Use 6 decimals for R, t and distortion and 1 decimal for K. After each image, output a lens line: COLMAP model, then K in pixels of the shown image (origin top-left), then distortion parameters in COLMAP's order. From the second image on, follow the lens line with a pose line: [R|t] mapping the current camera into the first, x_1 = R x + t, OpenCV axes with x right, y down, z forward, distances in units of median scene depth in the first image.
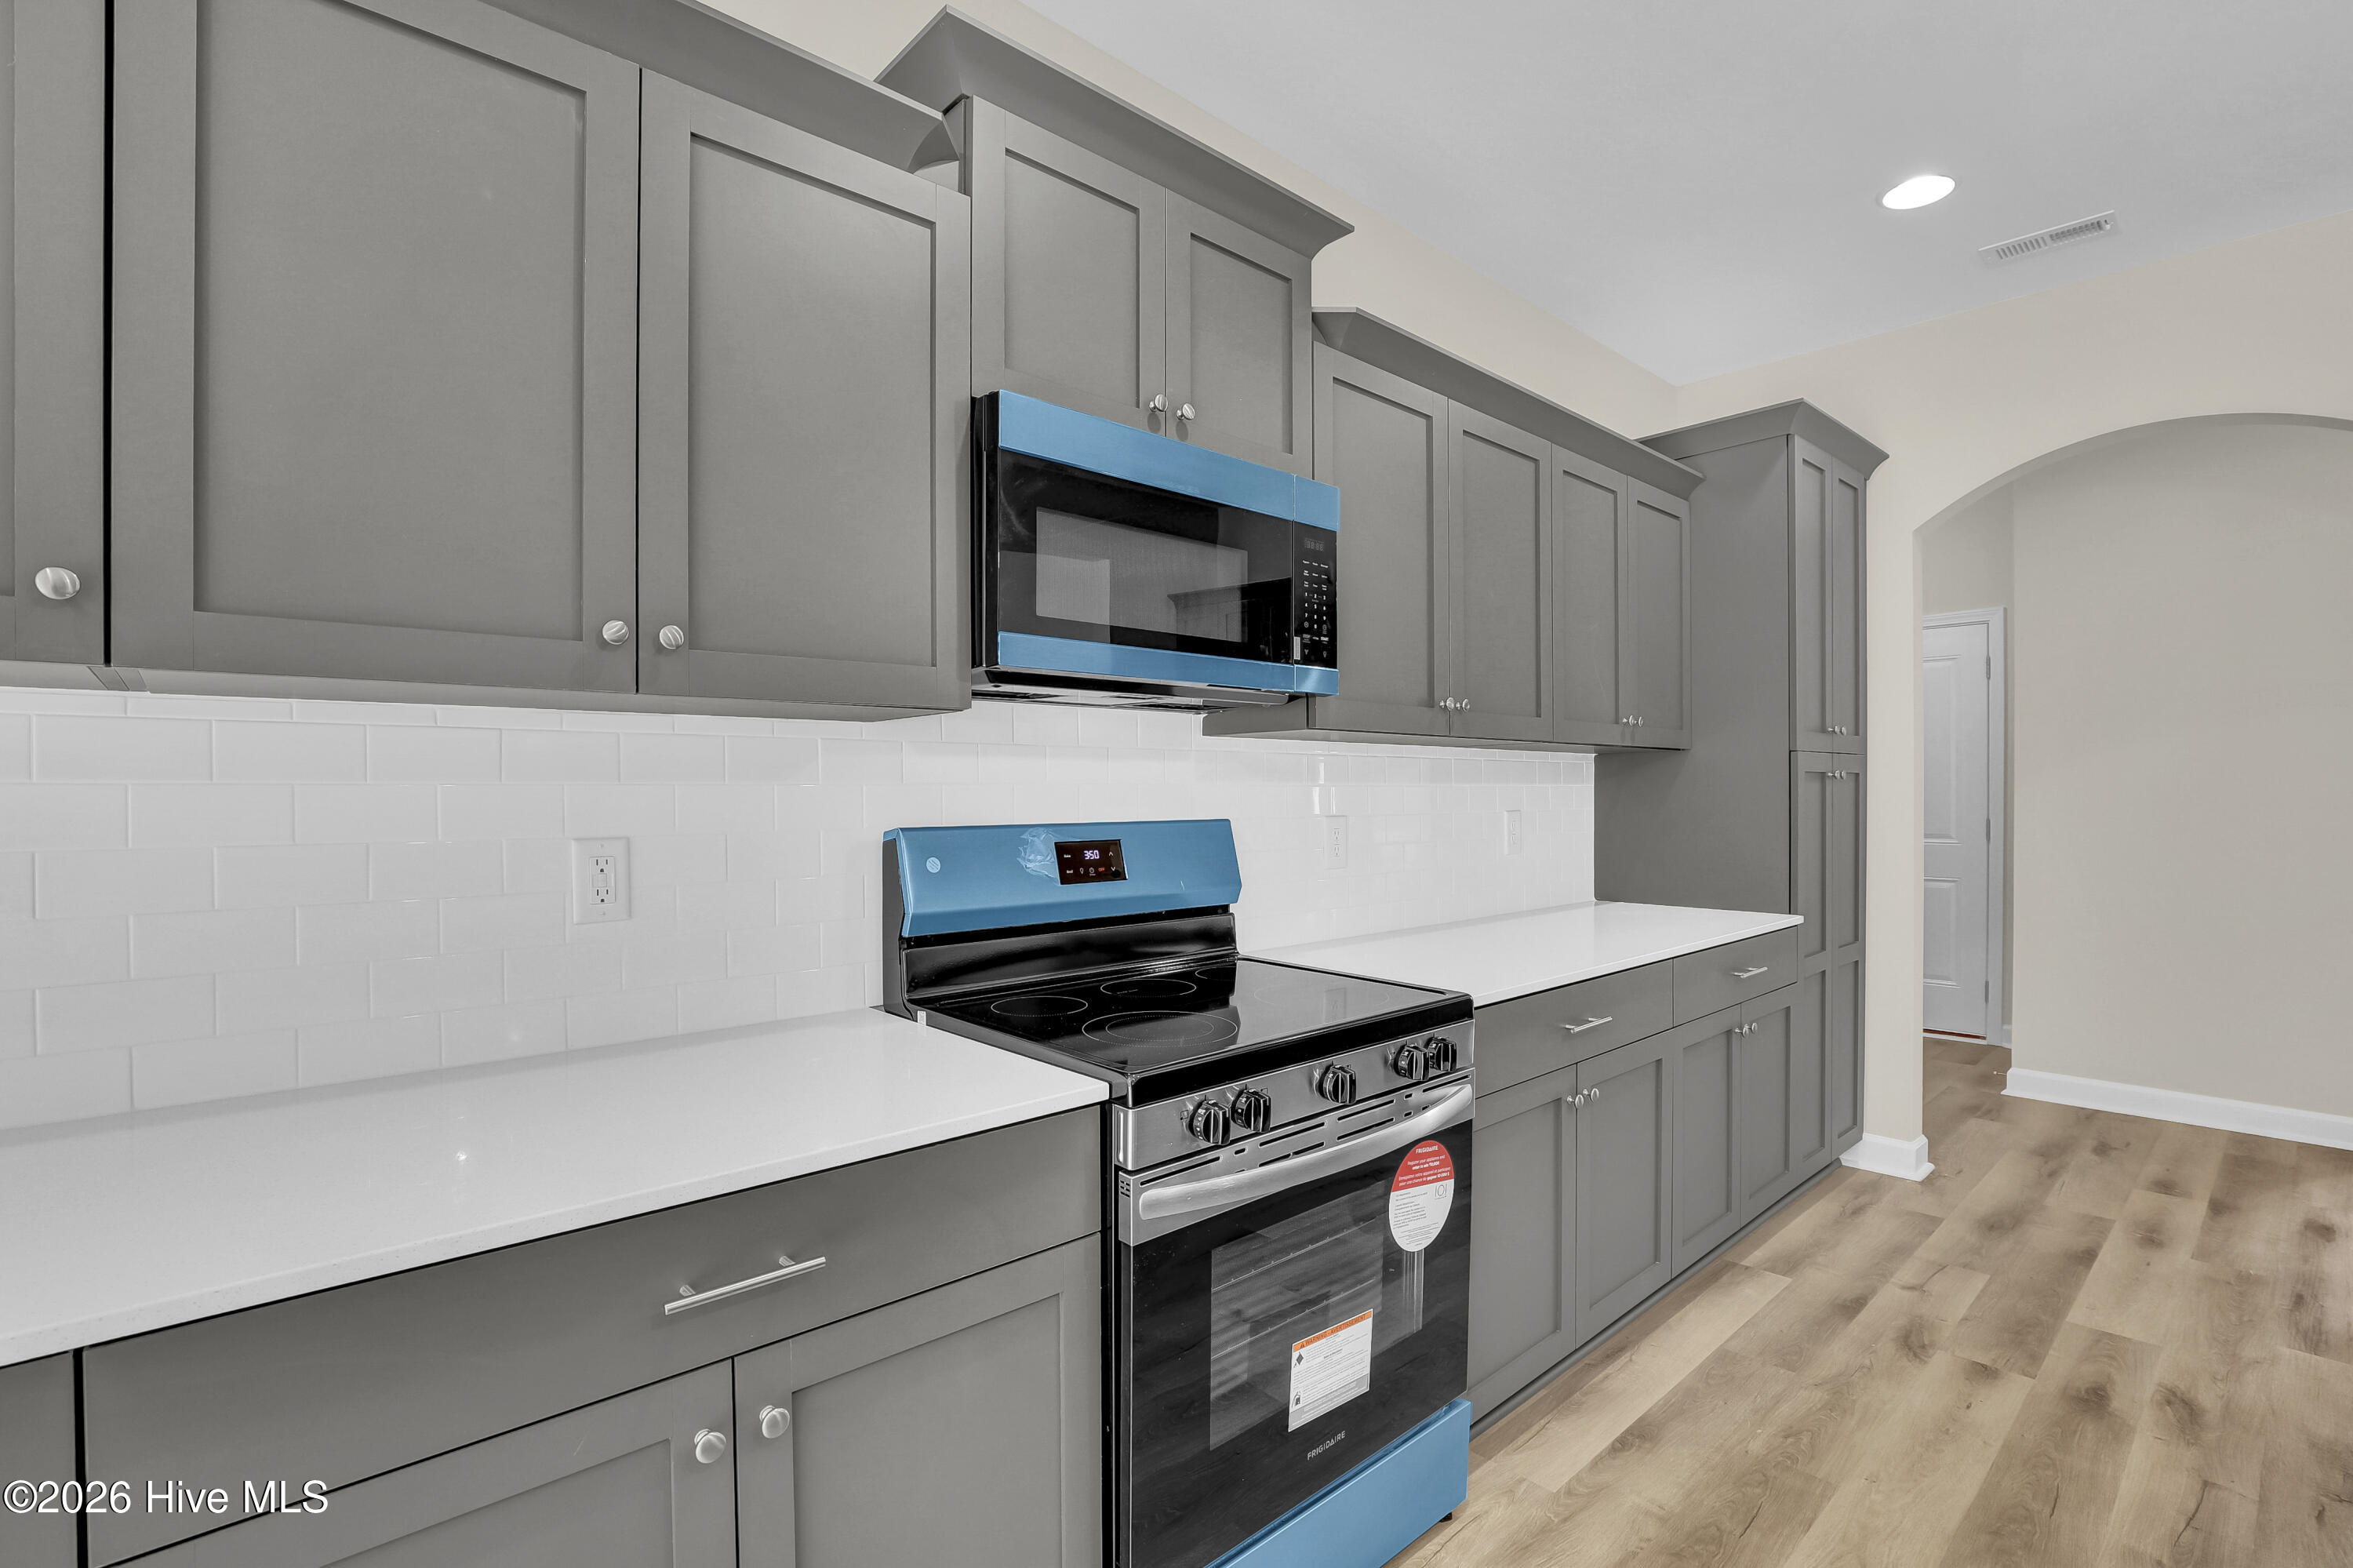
lens RADIAL K [[1096.1, 0, 1224.7], [0, 1096.1, 792.1], [0, 0, 1]] dist [-0.019573, 0.000953]
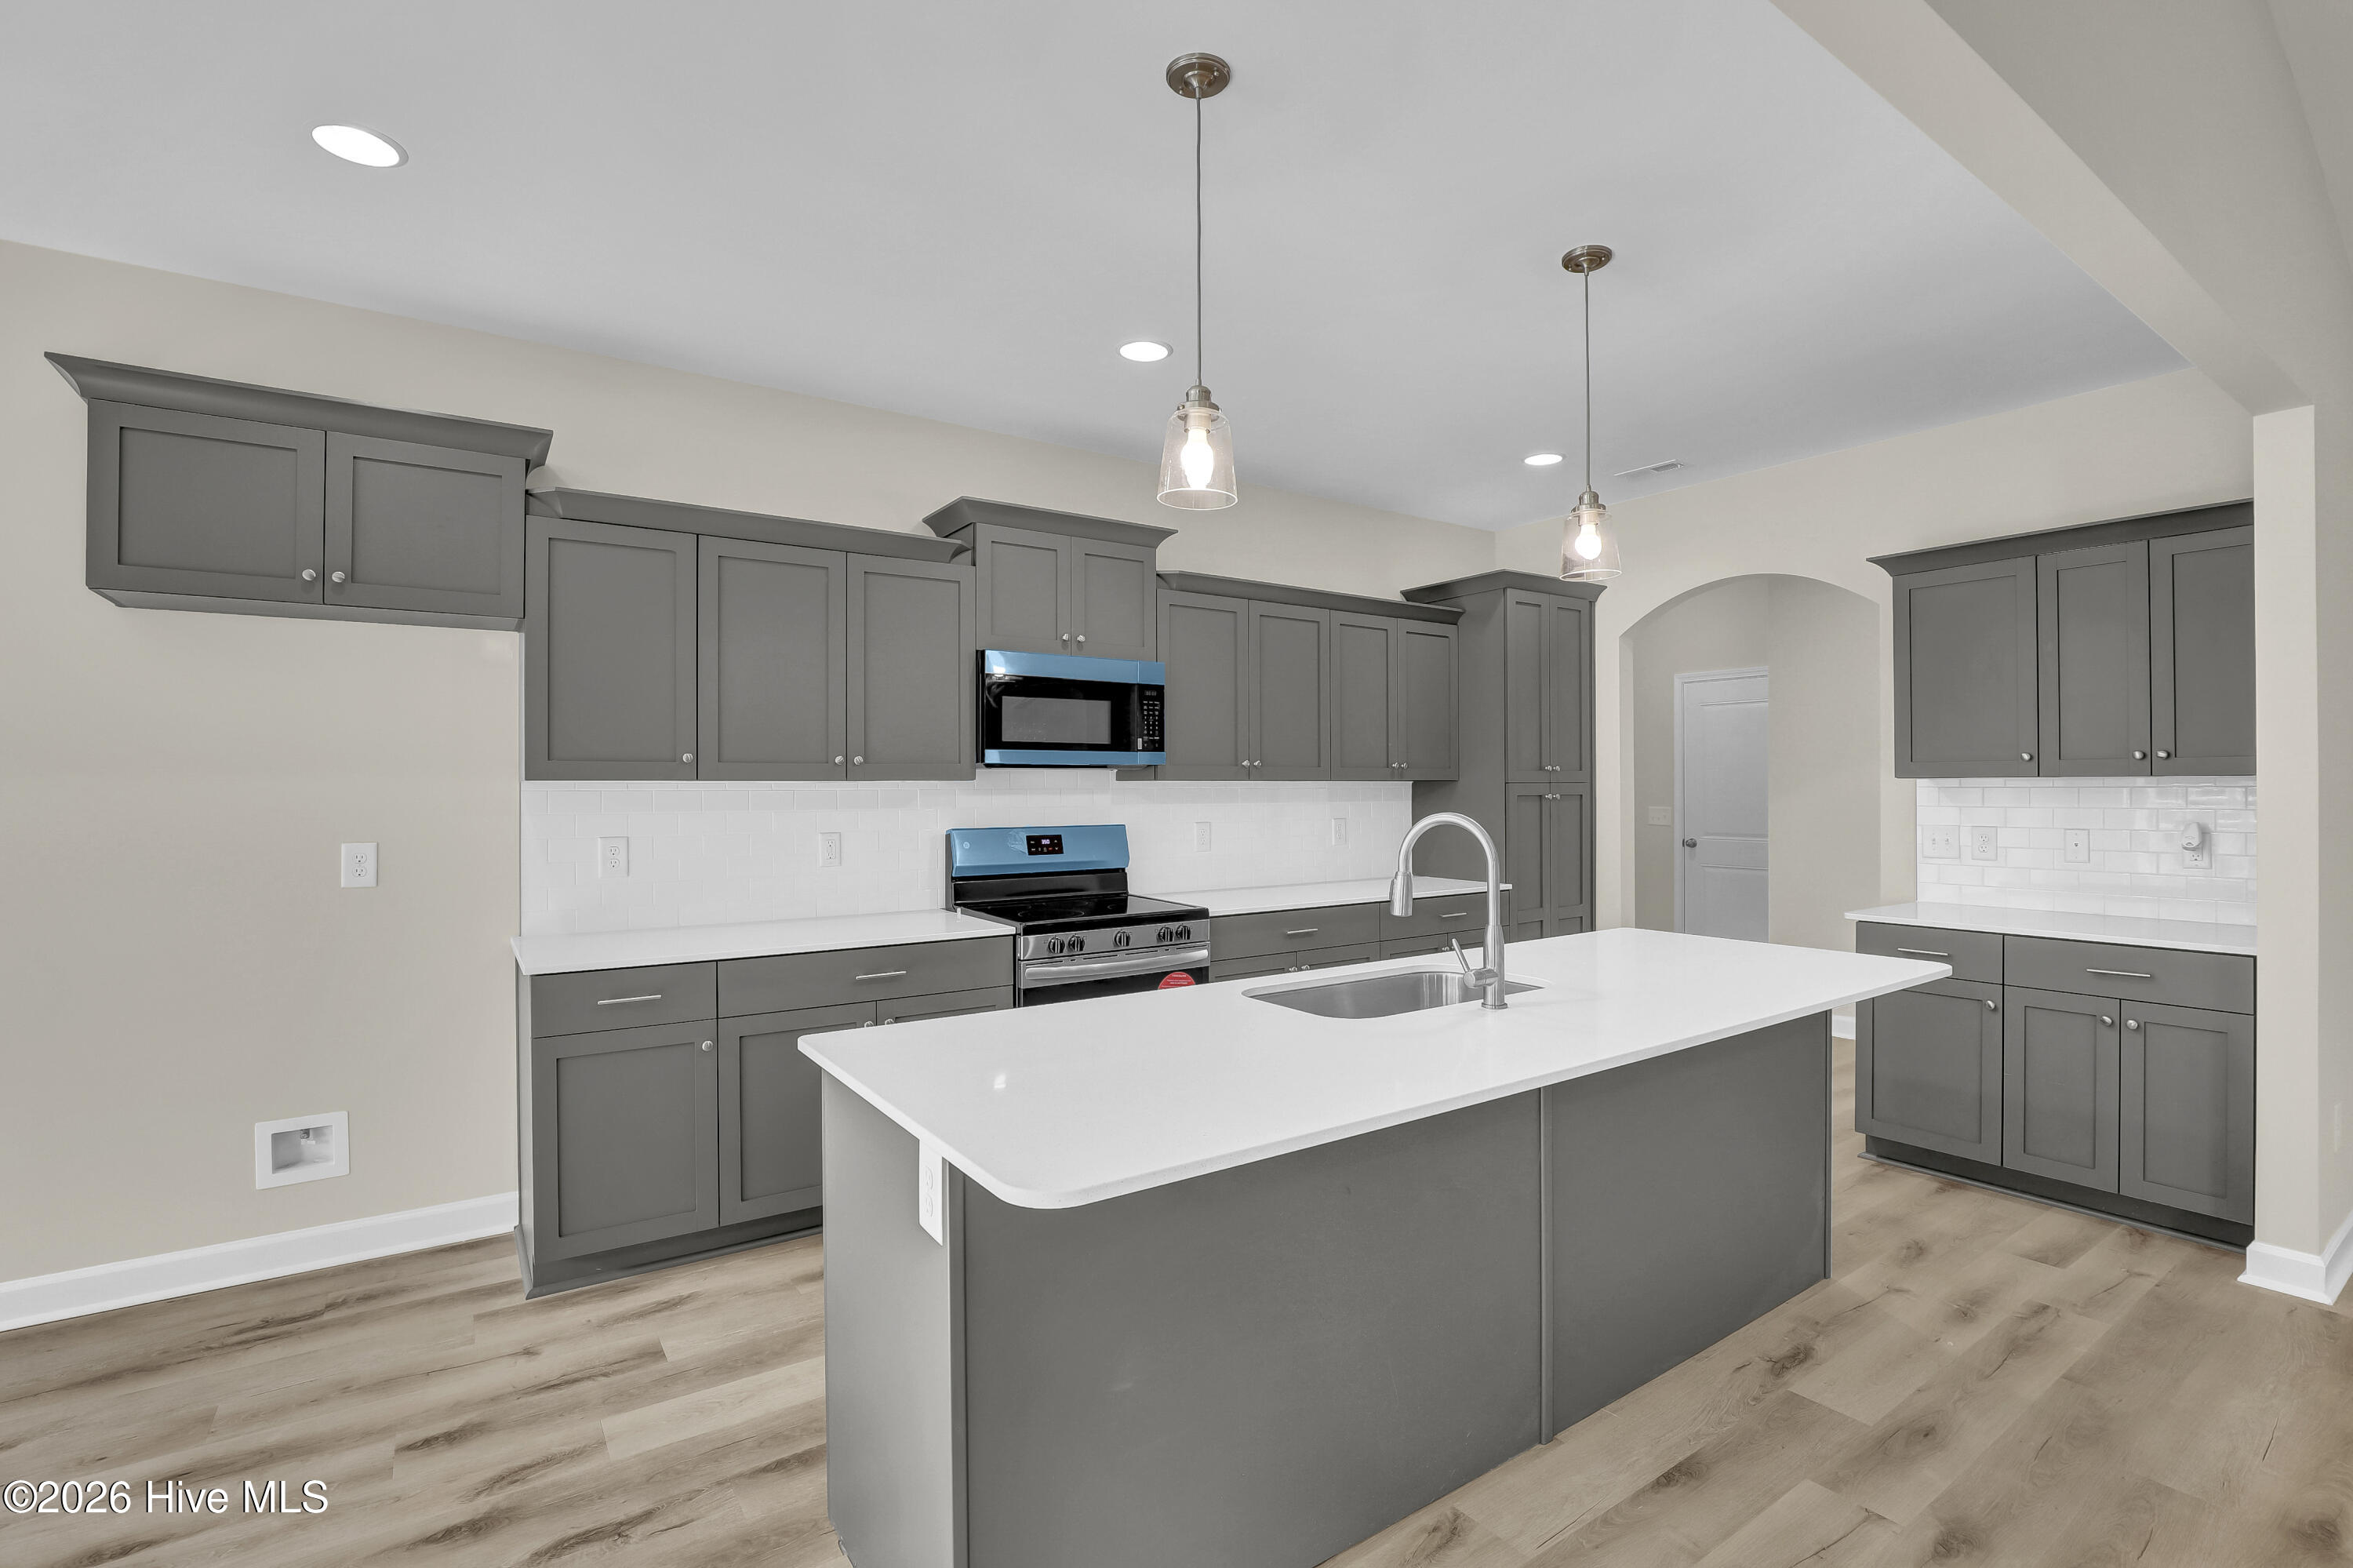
lens RADIAL K [[1096.1, 0, 1224.7], [0, 1096.1, 792.1], [0, 0, 1]] dist [-0.019573, 0.000953]
pose [[0.990217, 0.004796, -0.139455, 0.513308], [-0.003492, 0.999948, 0.009592, -0.059409], [0.139494, -0.009011, 0.990182, -1.038396]]
